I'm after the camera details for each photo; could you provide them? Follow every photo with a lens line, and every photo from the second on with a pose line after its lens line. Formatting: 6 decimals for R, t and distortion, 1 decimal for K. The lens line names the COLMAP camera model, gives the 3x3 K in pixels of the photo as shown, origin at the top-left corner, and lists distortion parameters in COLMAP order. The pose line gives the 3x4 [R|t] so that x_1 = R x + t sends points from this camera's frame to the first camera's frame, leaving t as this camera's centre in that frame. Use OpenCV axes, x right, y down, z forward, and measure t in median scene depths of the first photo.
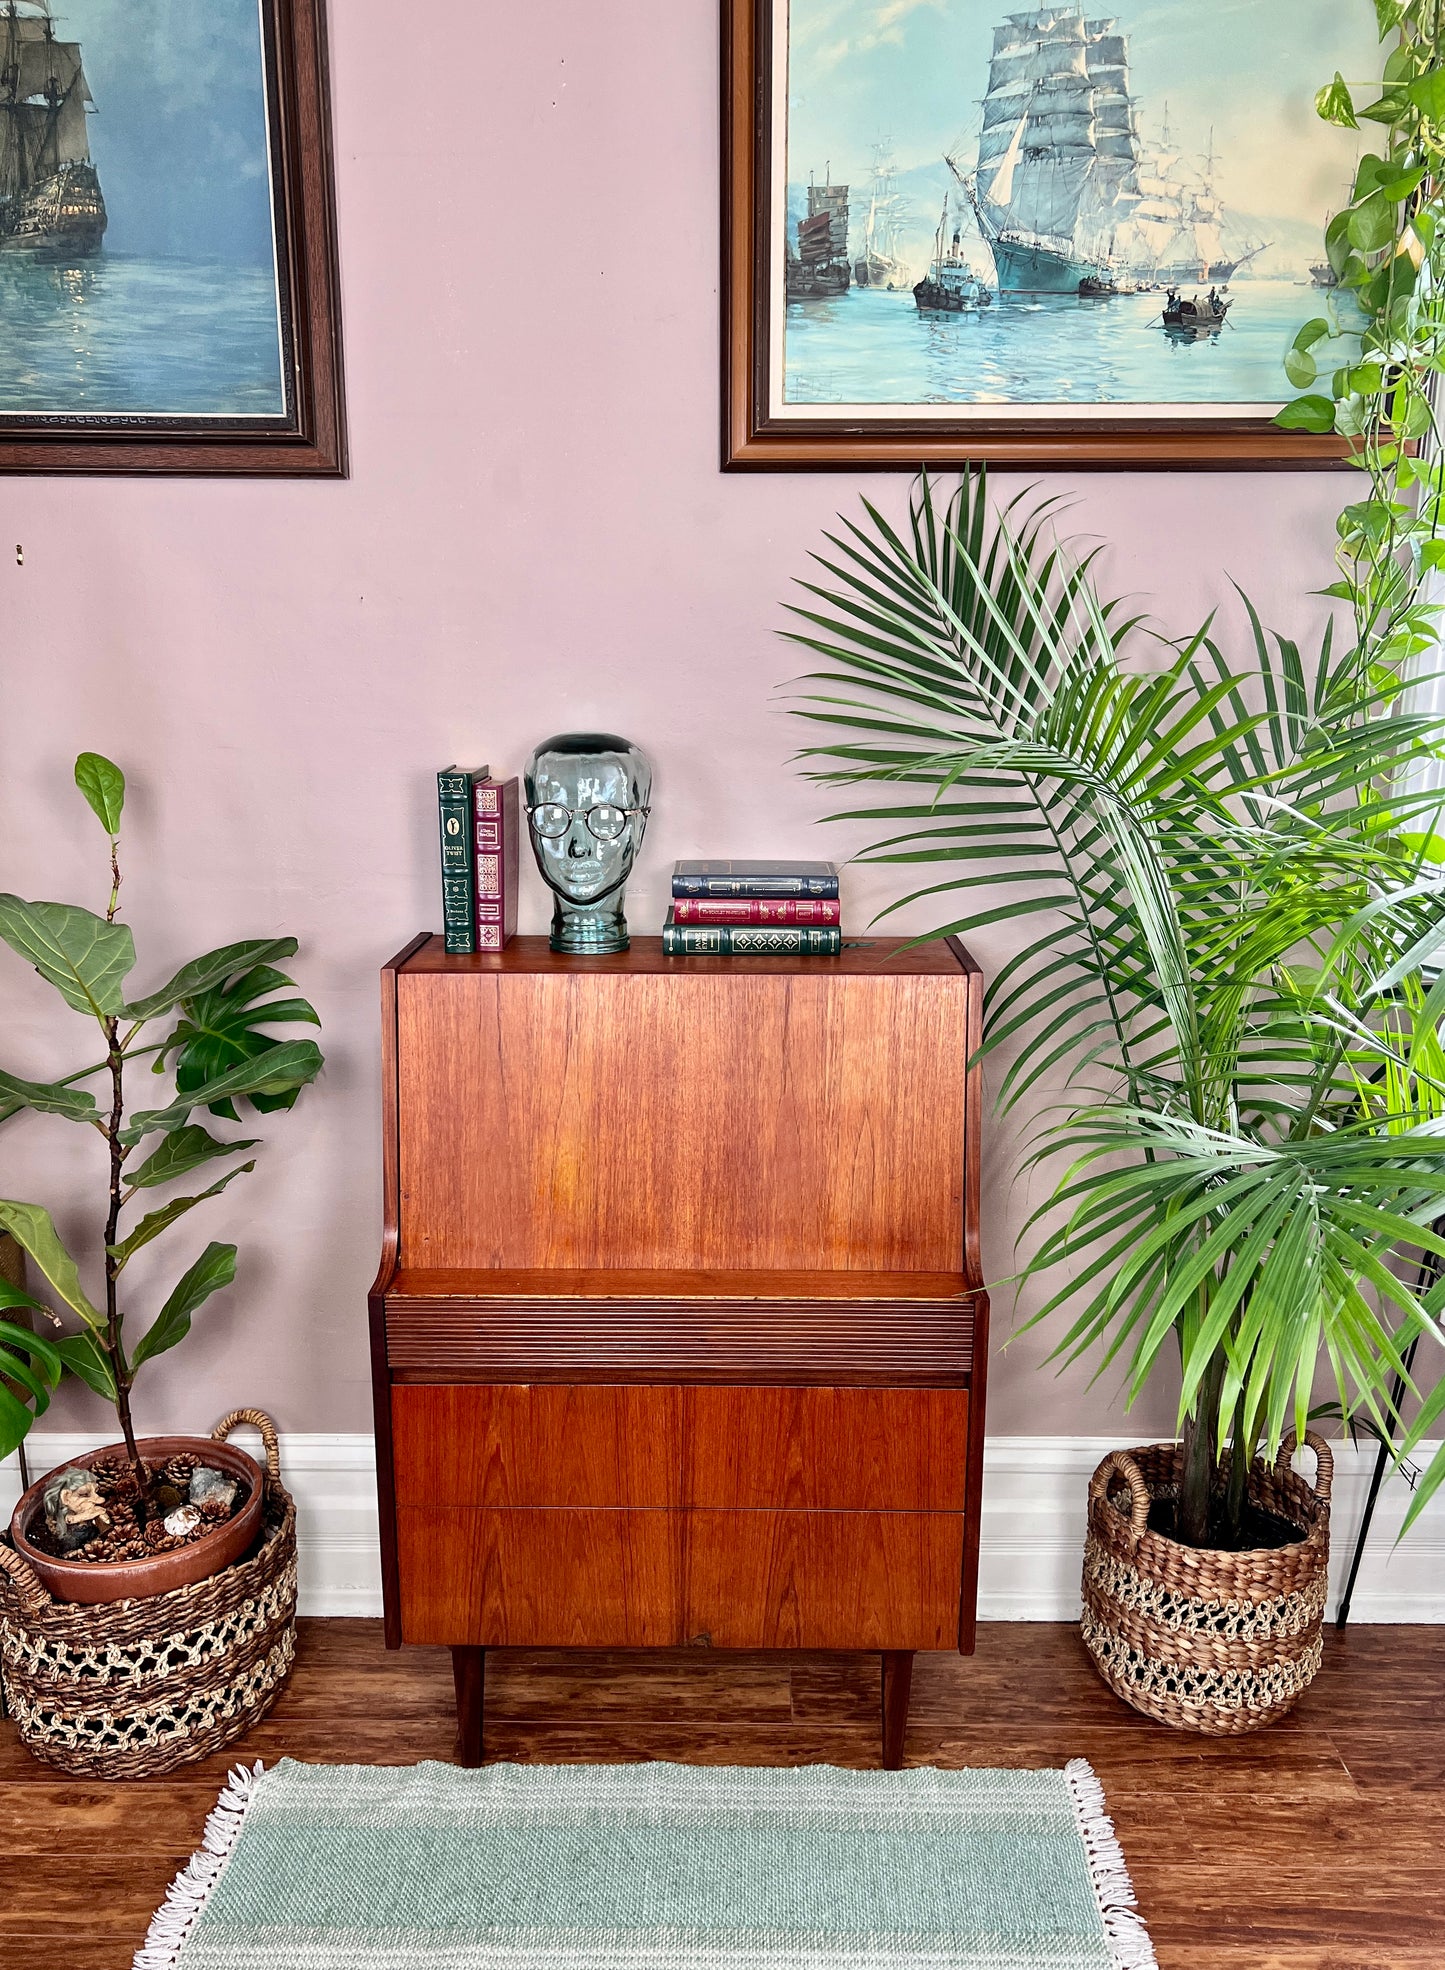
lens RADIAL K [[1582.3, 0, 715.3], [0, 1582.3, 1019.2], [0, 0, 1]] dist [0.015785, -0.006500]
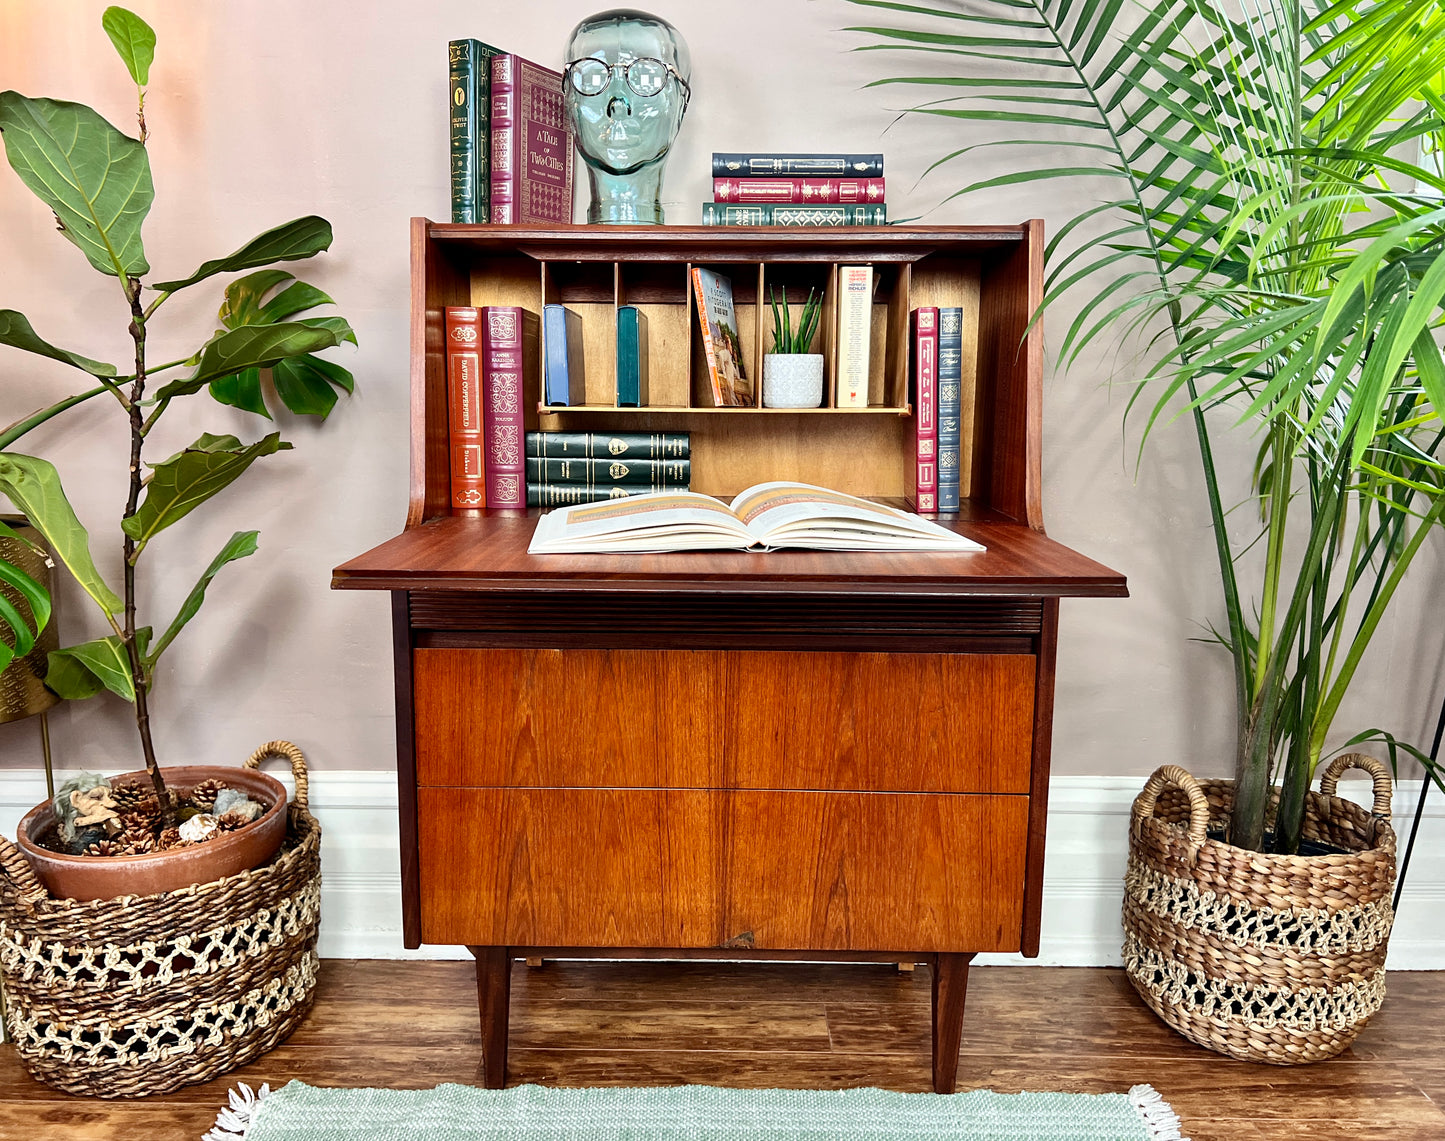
lens RADIAL K [[1170.0, 0, 692.8], [0, 1170.0, 573.4], [0, 0, 1]] dist [0.032563, -0.033066]
pose [[0.999986, 0.003695, -0.003658, -0.035697], [-0.003953, 0.997293, -0.073430, 0.221021], [0.003376, 0.073443, 0.997294, 0.289282]]
